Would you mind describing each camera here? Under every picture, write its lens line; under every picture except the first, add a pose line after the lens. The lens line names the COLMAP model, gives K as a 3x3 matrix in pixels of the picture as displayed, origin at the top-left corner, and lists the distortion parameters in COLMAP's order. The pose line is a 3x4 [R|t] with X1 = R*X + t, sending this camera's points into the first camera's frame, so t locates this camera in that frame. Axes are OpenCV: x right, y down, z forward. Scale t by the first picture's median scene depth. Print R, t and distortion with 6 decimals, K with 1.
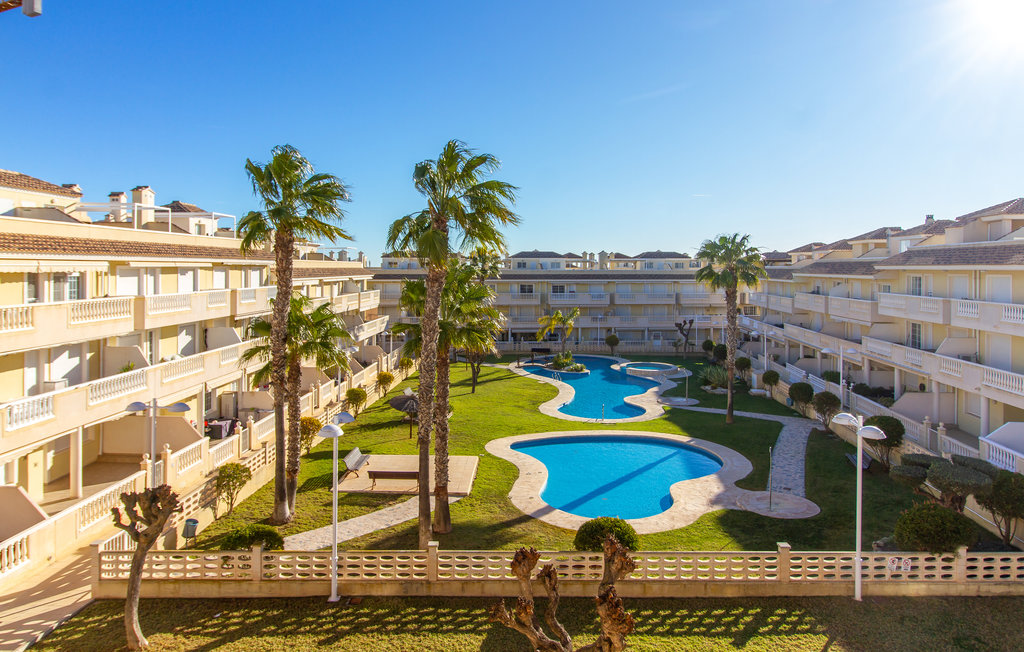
lens RADIAL K [[583.4, 0, 519.4], [0, 583.4, 274.0], [0, 0, 1]] dist [0.000433, 0.003451]
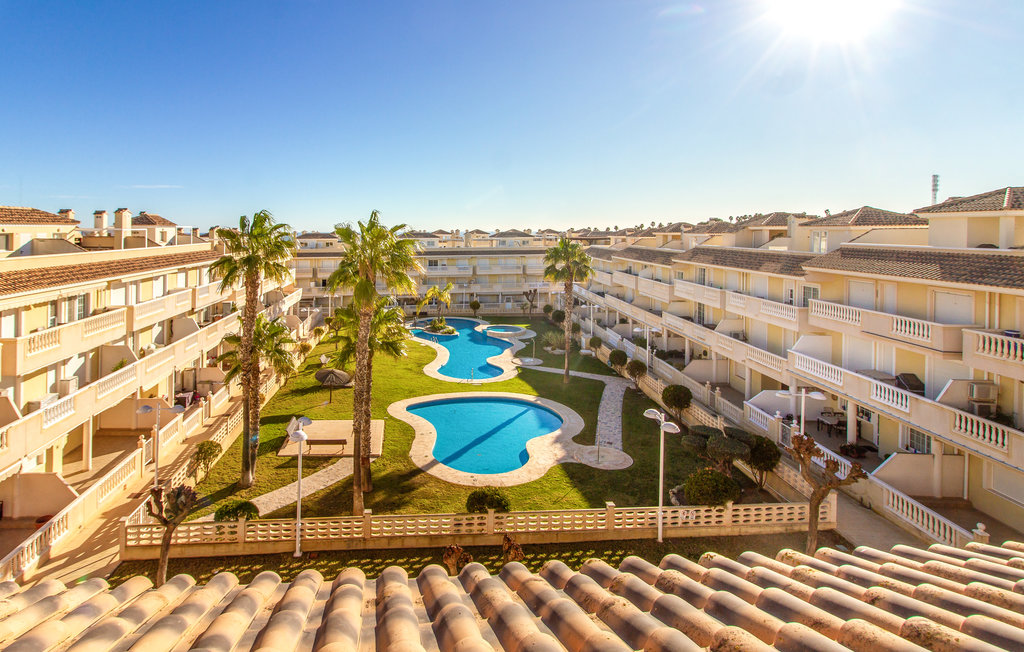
lens RADIAL K [[464.9, 0, 421.6], [0, 464.9, 228.8], [0, 0, 1]] dist [0.010037, -0.002126]
pose [[0.998447, 0.007676, 0.055182, -0.057932], [-0.007147, 0.999927, -0.009774, -0.142135], [-0.055253, 0.009365, 0.998428, -0.094515]]
